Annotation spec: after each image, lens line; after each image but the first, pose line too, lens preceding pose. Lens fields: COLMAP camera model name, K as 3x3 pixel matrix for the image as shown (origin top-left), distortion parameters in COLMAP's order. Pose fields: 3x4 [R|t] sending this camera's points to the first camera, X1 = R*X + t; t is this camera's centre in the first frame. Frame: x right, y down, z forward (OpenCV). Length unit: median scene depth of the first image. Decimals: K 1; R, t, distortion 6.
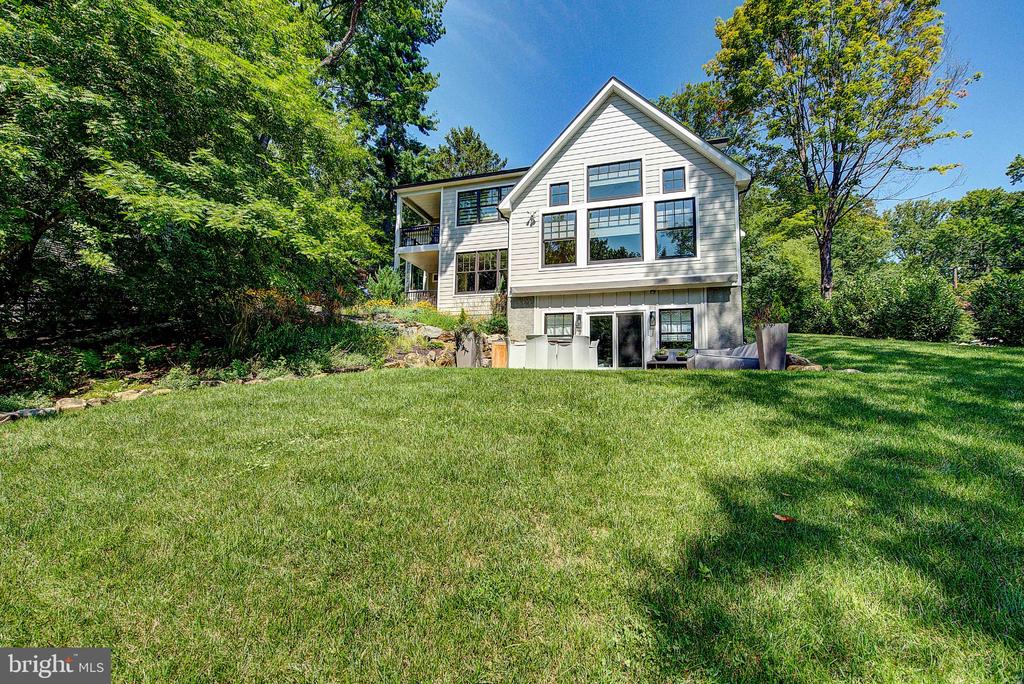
lens RADIAL K [[409.0, 0, 510.8], [0, 409.0, 344.9], [0, 0, 1]] dist [-0.001682, -0.000524]
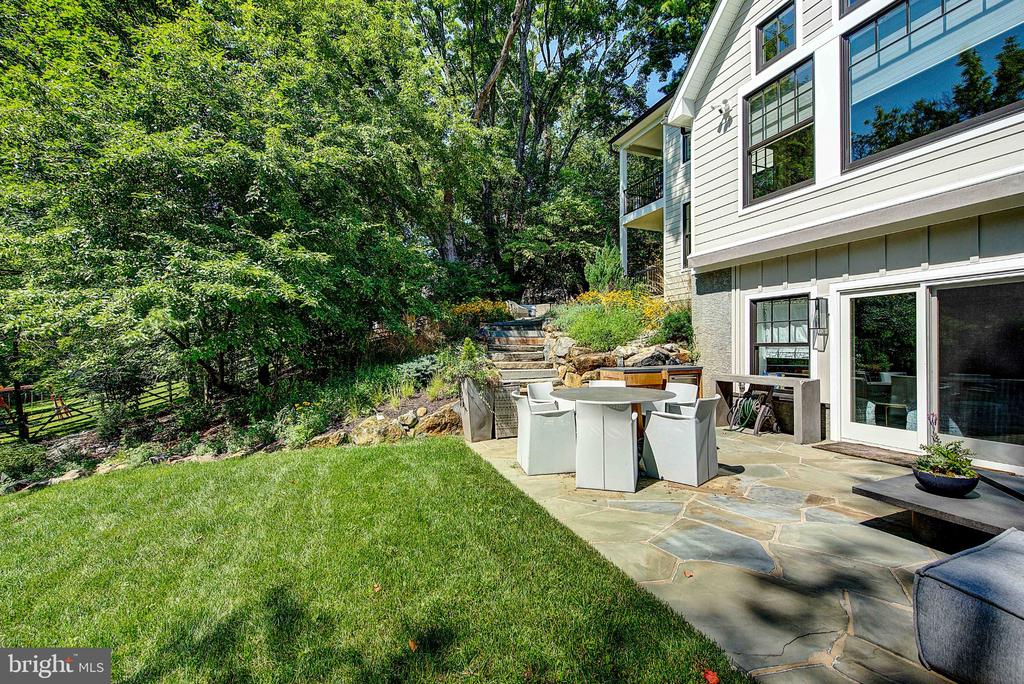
lens RADIAL K [[424.8, 0, 512.0], [0, 424.8, 342.0], [0, 0, 1]] dist [0.000620, -0.000110]
pose [[0.621075, -0.027456, -0.783270, 0.304517], [0.092429, 0.994978, 0.038412, -0.071914], [0.778282, -0.096253, 0.620493, 0.442841]]
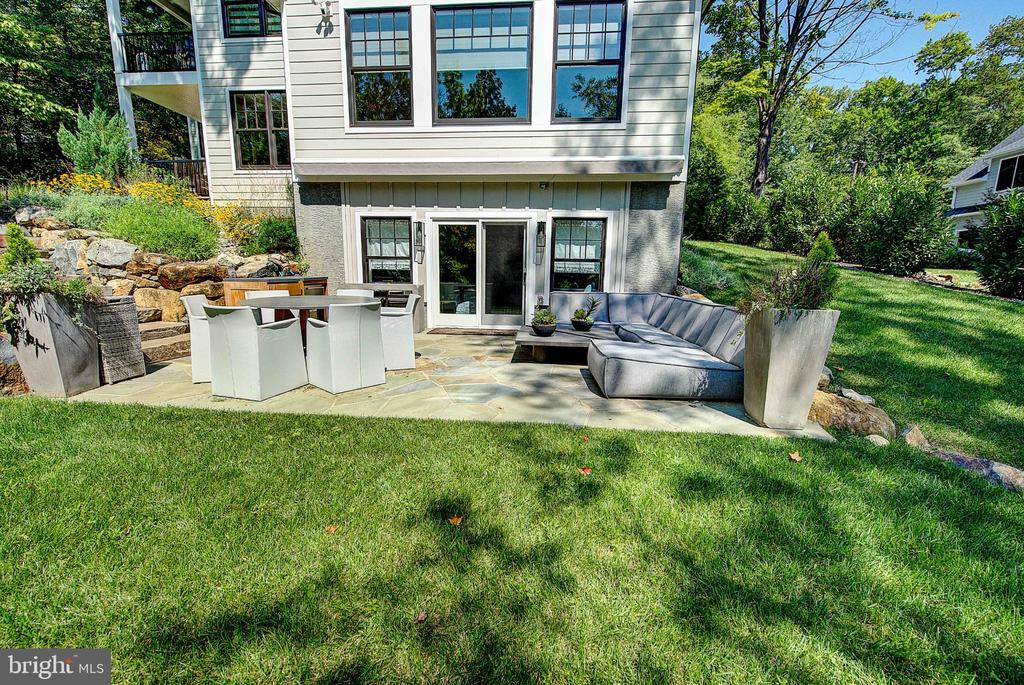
lens RADIAL K [[409.0, 0, 510.8], [0, 409.0, 345.4], [0, 0, 1]] dist [-0.001682, -0.000524]
pose [[0.978207, -0.038531, 0.204024, 0.161942], [-0.020414, 0.960022, 0.279180, -0.067431], [-0.206625, -0.277260, 0.938314, 0.375975]]
